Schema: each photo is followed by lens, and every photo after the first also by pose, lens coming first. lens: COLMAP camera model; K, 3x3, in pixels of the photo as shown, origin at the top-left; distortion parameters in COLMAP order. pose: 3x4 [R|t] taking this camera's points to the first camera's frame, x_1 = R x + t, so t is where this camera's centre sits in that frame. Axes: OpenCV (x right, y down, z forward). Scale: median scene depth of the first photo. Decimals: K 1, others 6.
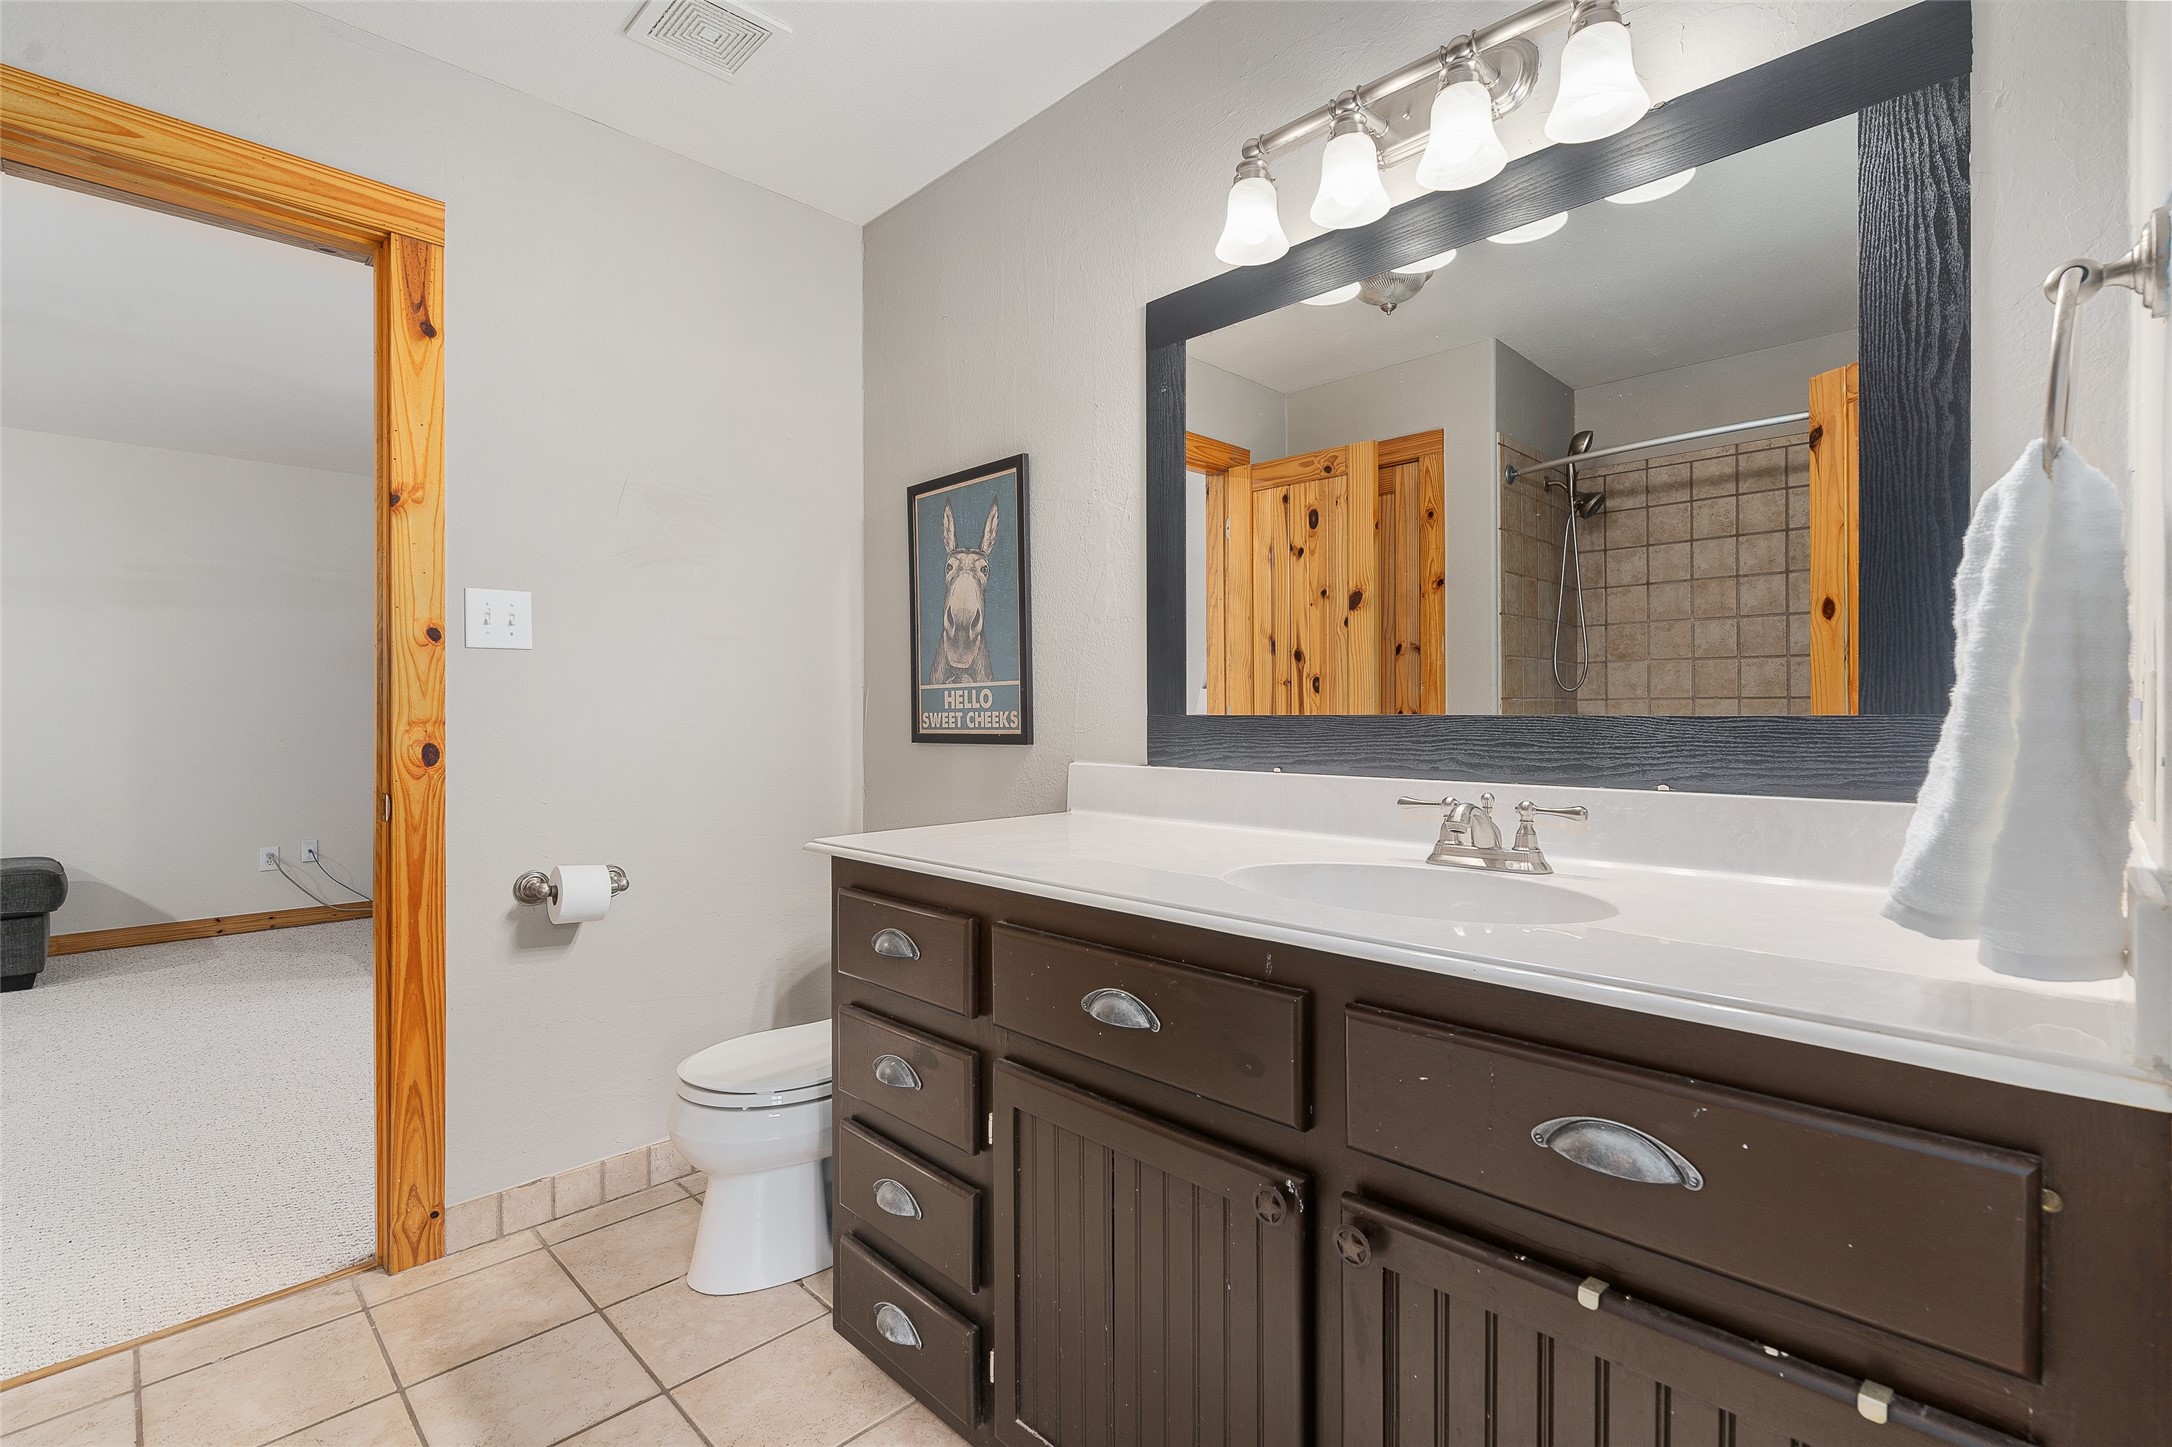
lens RADIAL K [[998.6, 0, 1091.6], [0, 998.6, 717.9], [0, 0, 1]] dist [-0.006287, 0.002767]
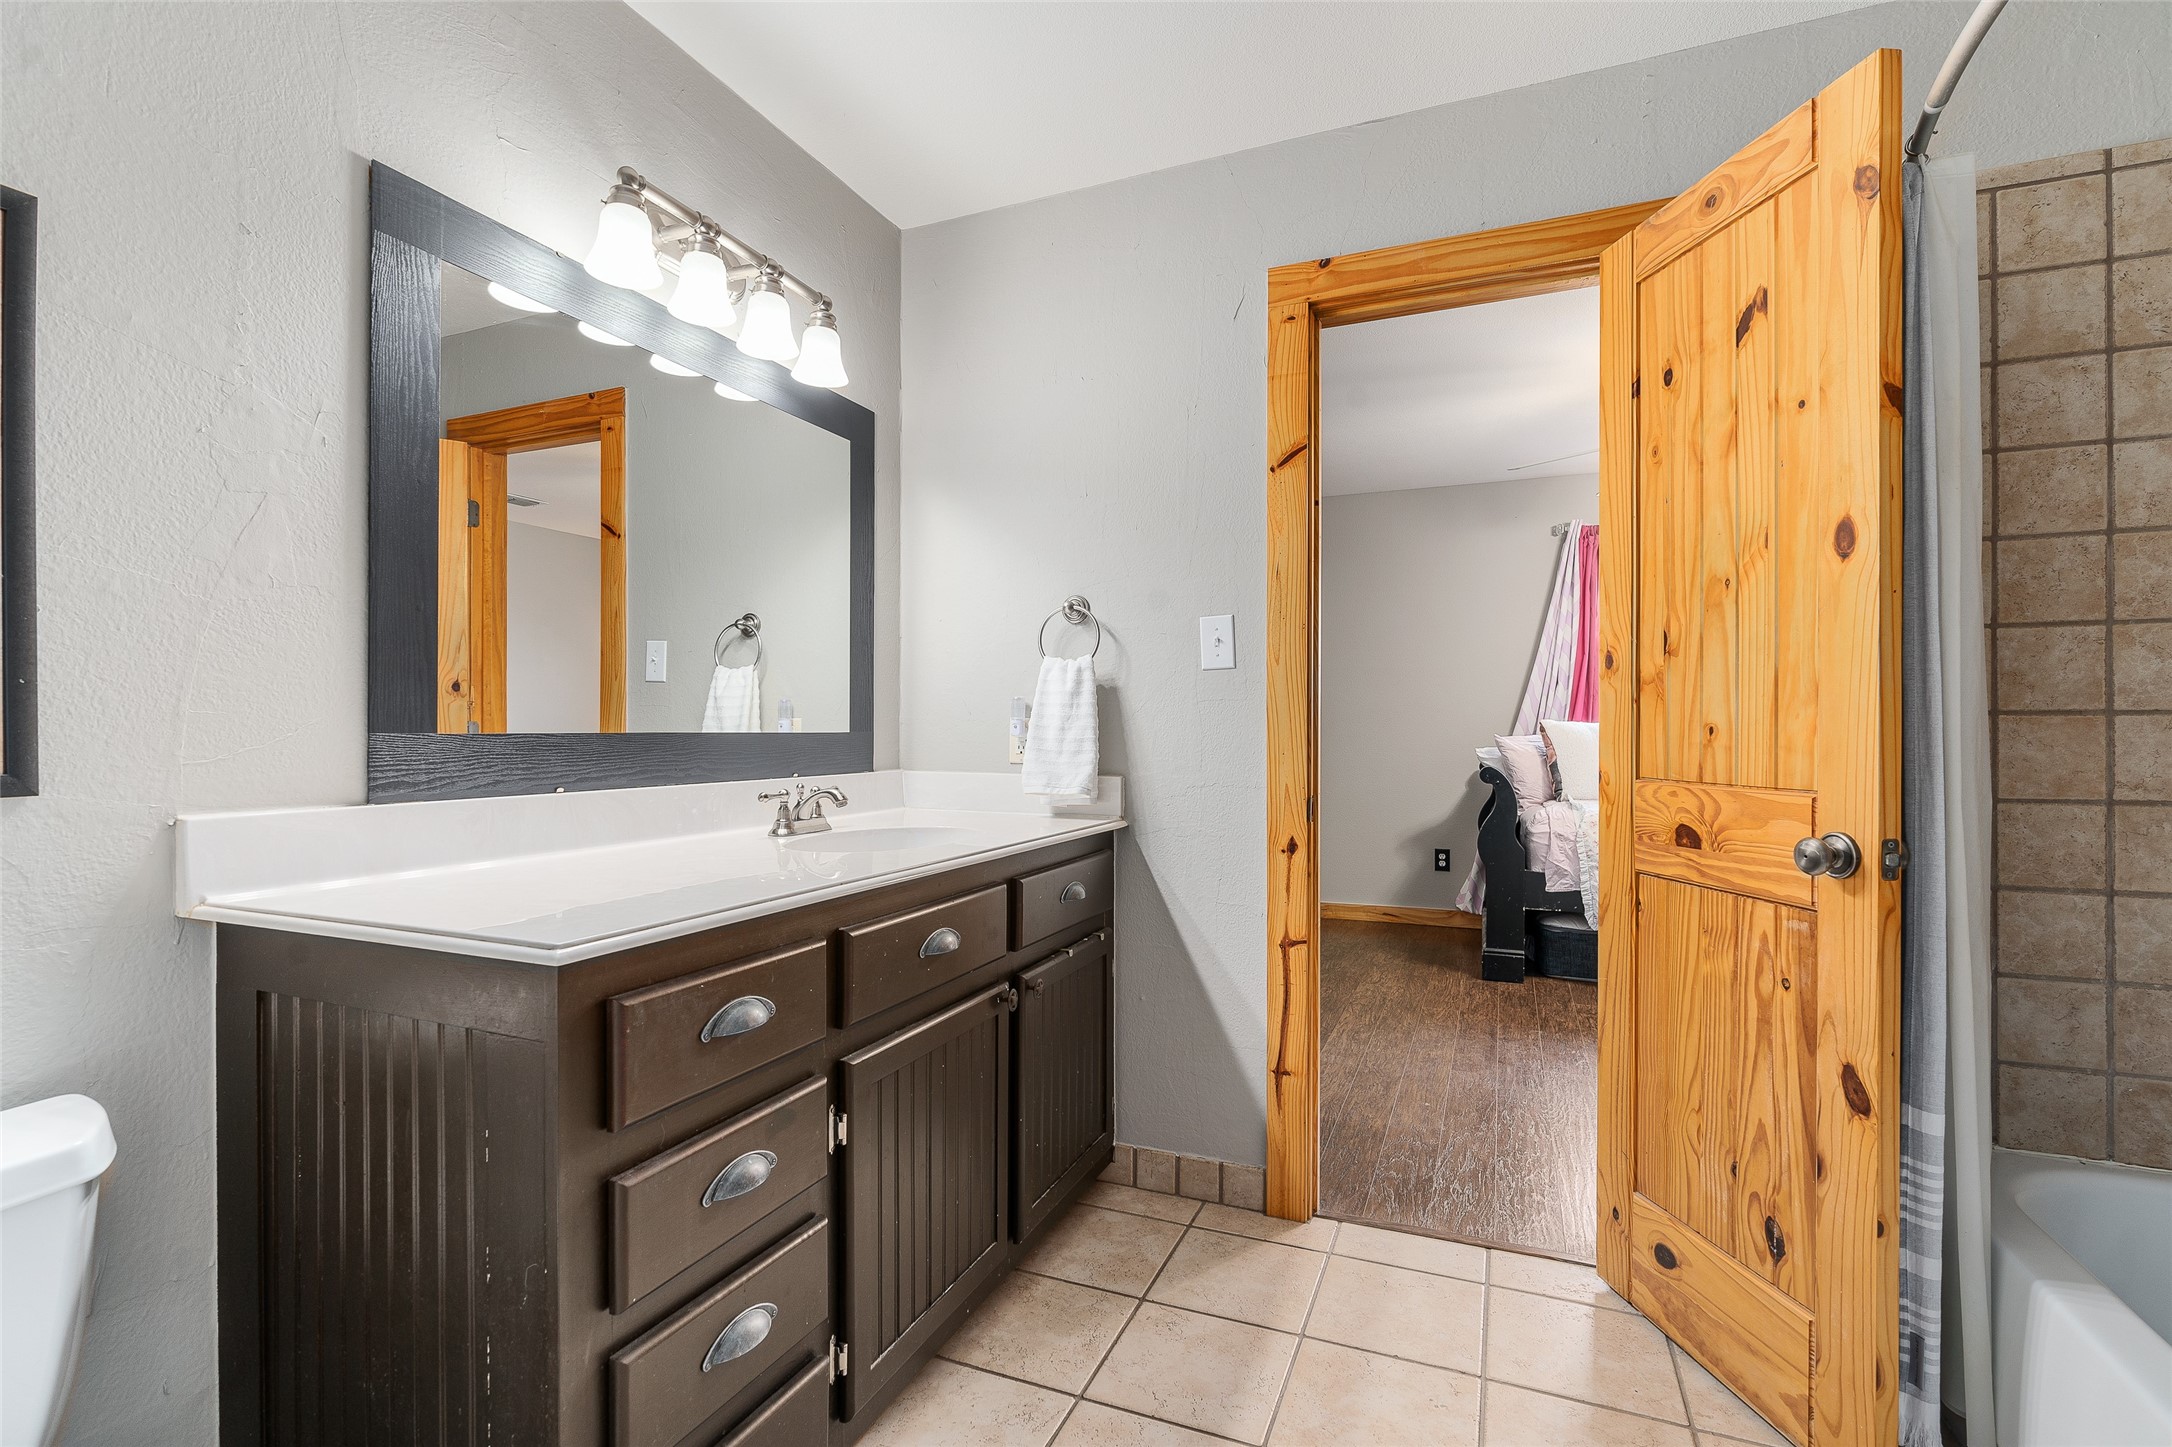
lens RADIAL K [[998.6, 0, 1089.8], [0, 998.6, 727.8], [0, 0, 1]] dist [-0.006287, 0.002767]
pose [[-0.385320, 0.003898, 0.922775, -0.958821], [0.005709, 0.999982, -0.001840, -0.003518], [-0.922765, 0.004559, -0.385336, 0.961033]]
